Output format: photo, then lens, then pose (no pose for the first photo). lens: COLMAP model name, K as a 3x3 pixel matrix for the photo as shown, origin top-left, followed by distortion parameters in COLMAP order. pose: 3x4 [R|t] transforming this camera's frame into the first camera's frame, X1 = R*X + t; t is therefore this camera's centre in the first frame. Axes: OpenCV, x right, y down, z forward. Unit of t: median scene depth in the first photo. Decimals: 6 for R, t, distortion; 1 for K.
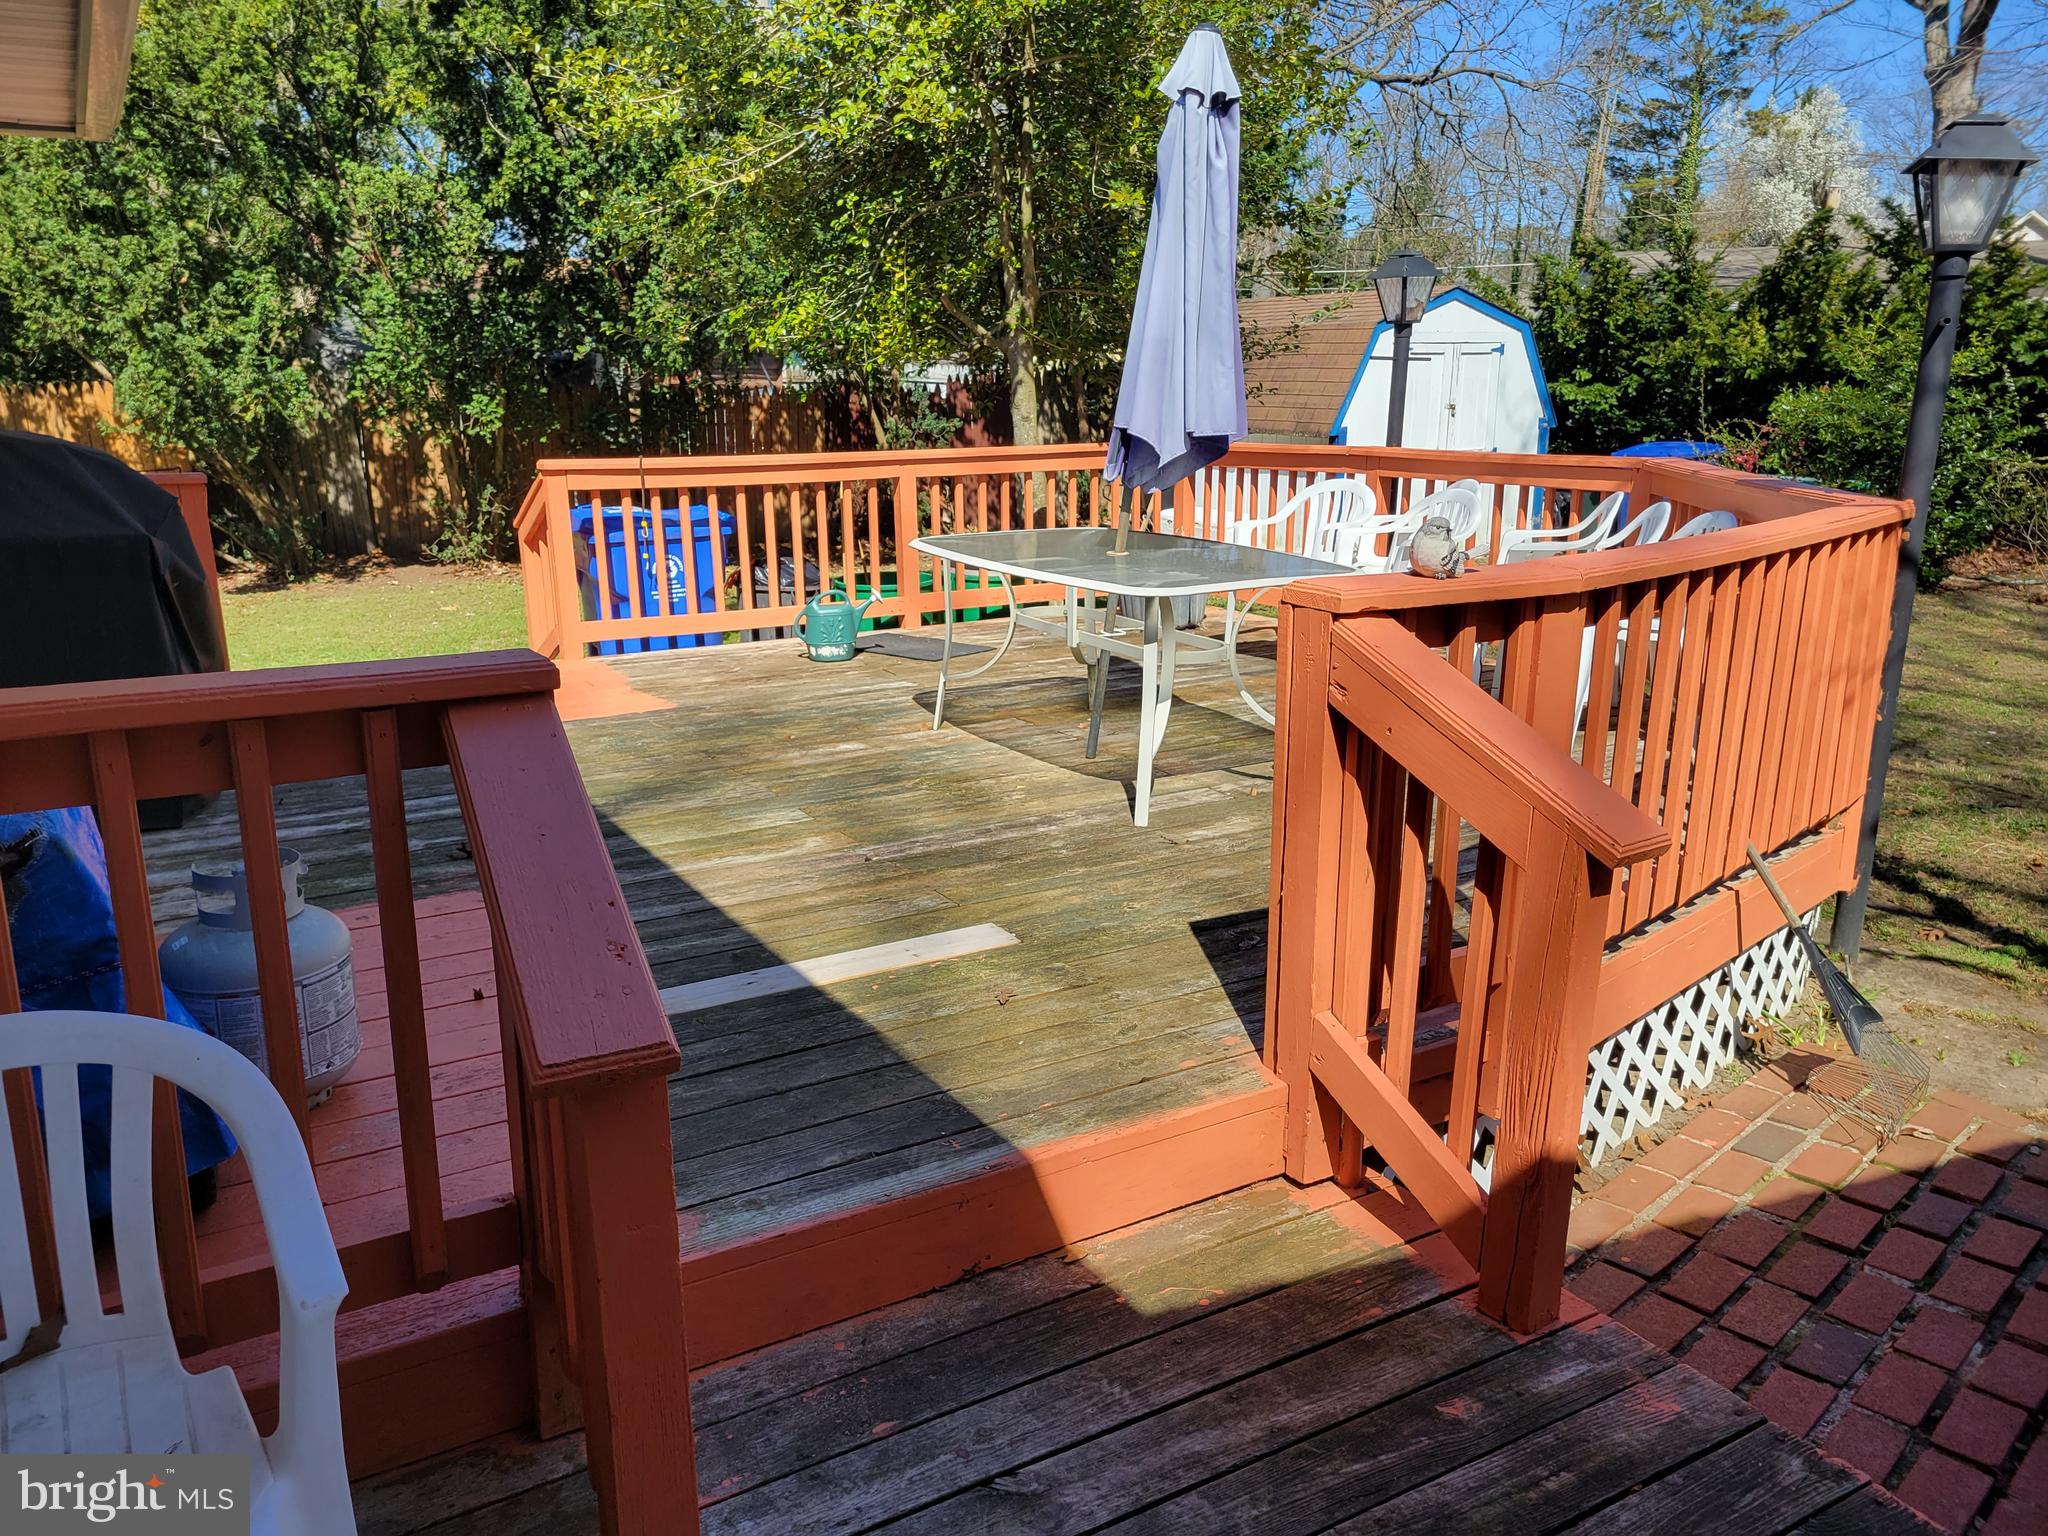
lens RADIAL K [[1515.5, 0, 969.7], [0, 1515.5, 767.4], [0, 0, 1]] dist [0.075934, -0.100977]
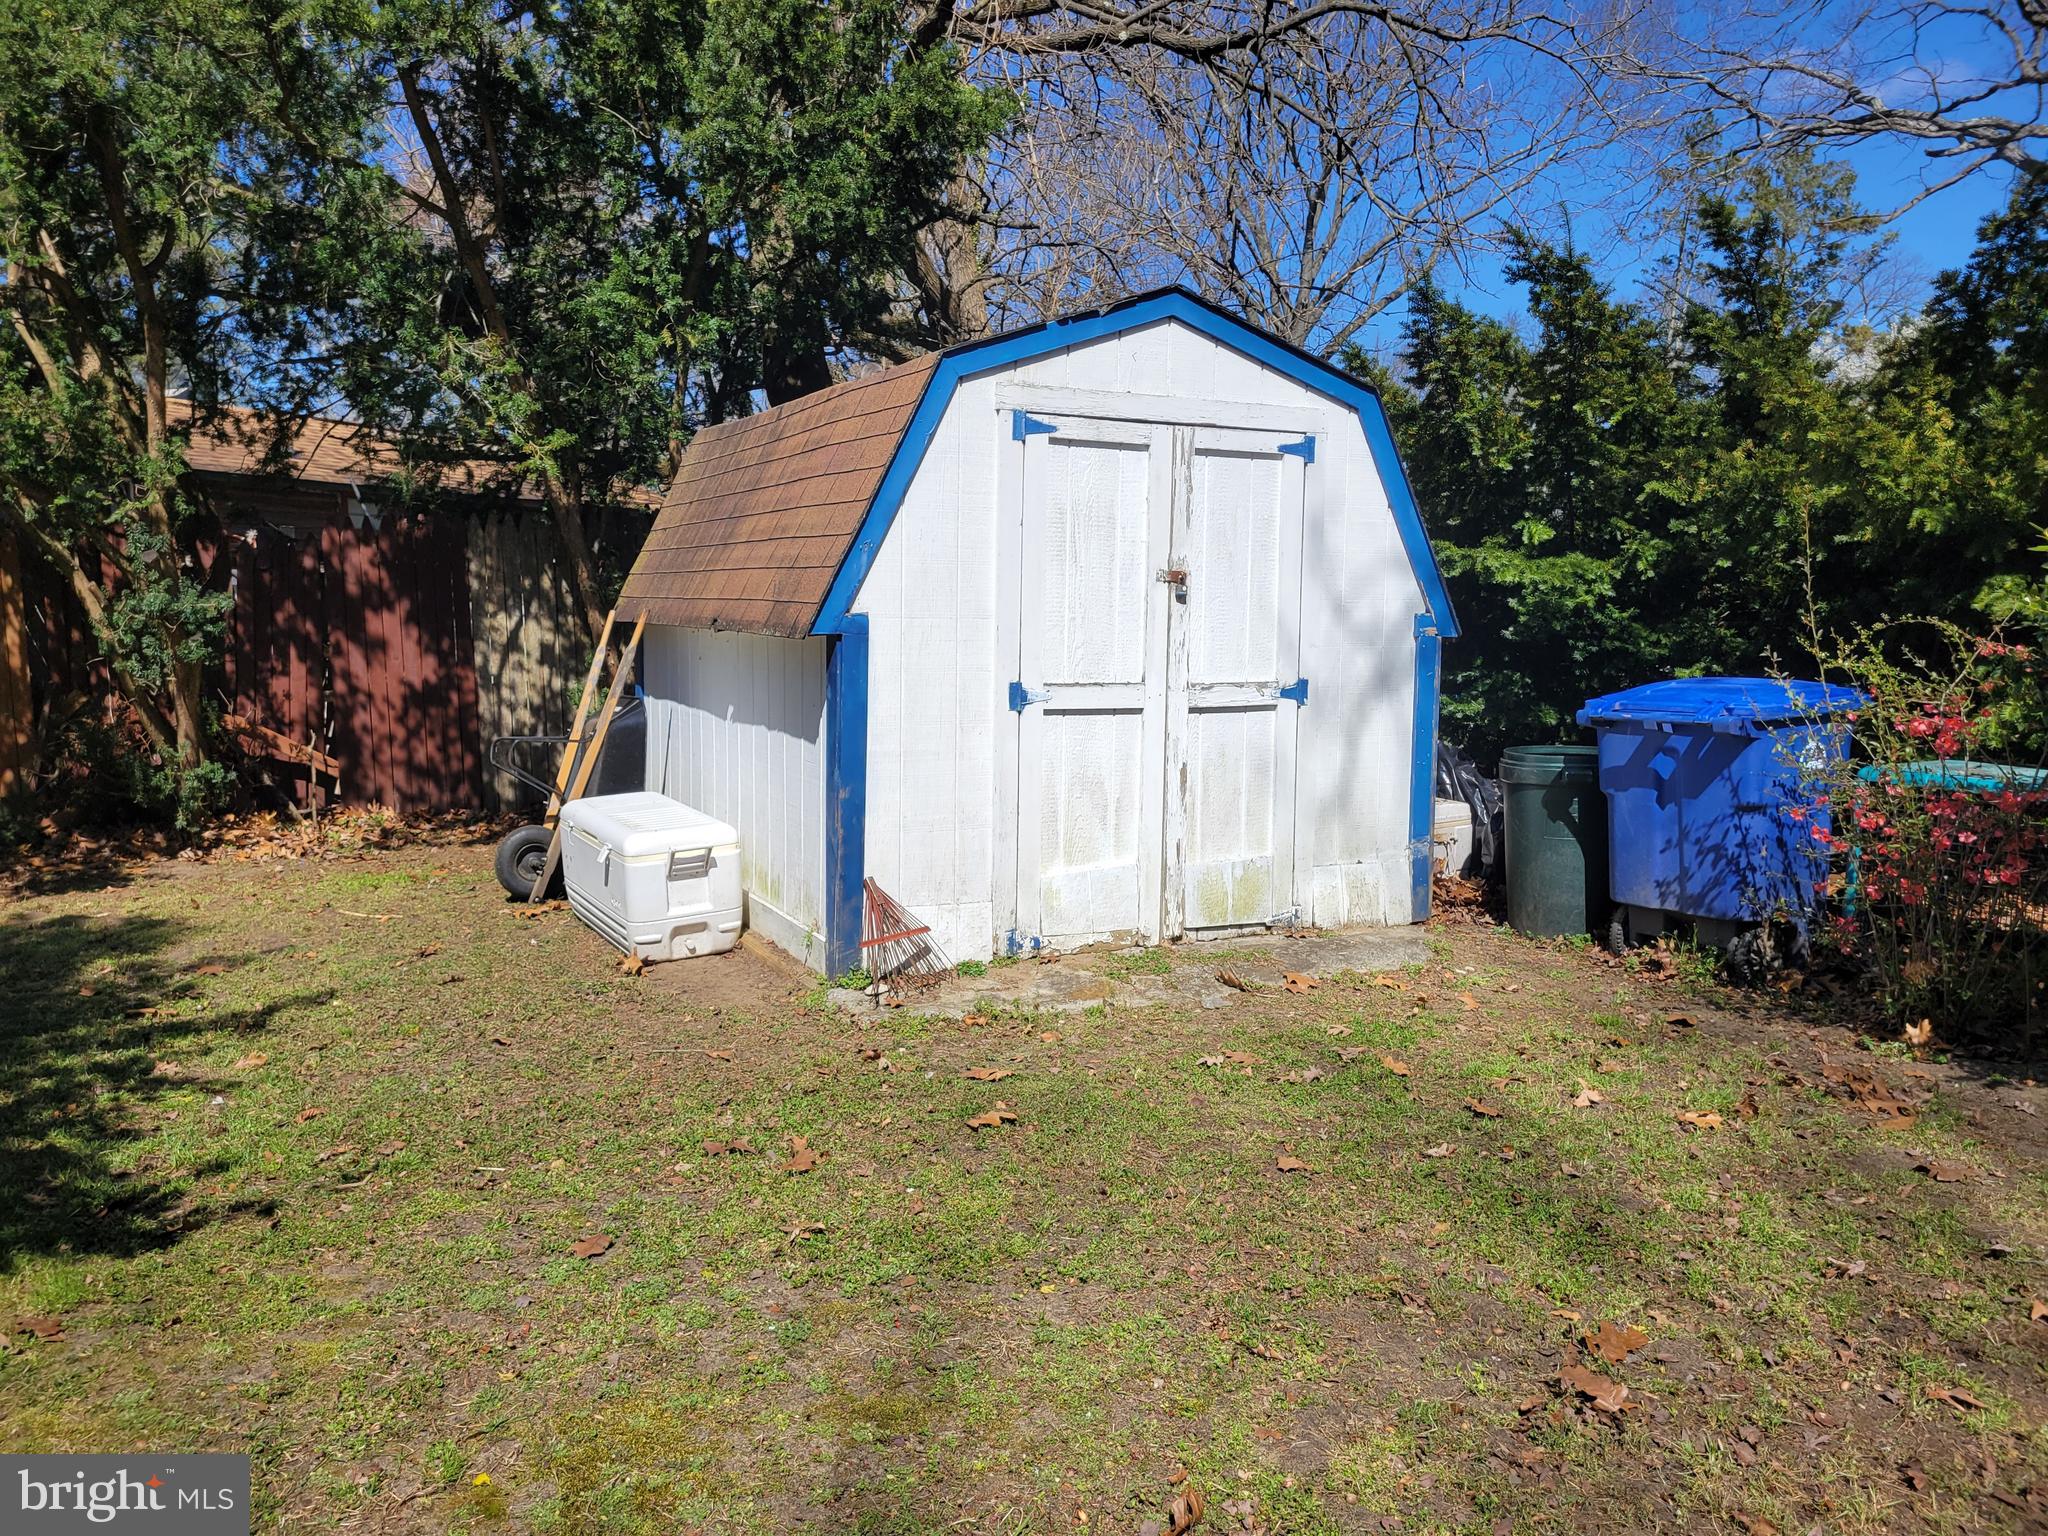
lens RADIAL K [[1551.8, 0, 1019.6], [0, 1551.8, 759.5], [0, 0, 1]] dist [0.075081, -0.072303]
pose [[0.999410, 0.024551, -0.024002, 0.270849], [-0.027948, 0.987777, -0.153349, -0.118232], [0.019944, 0.153929, 0.987881, 0.571677]]
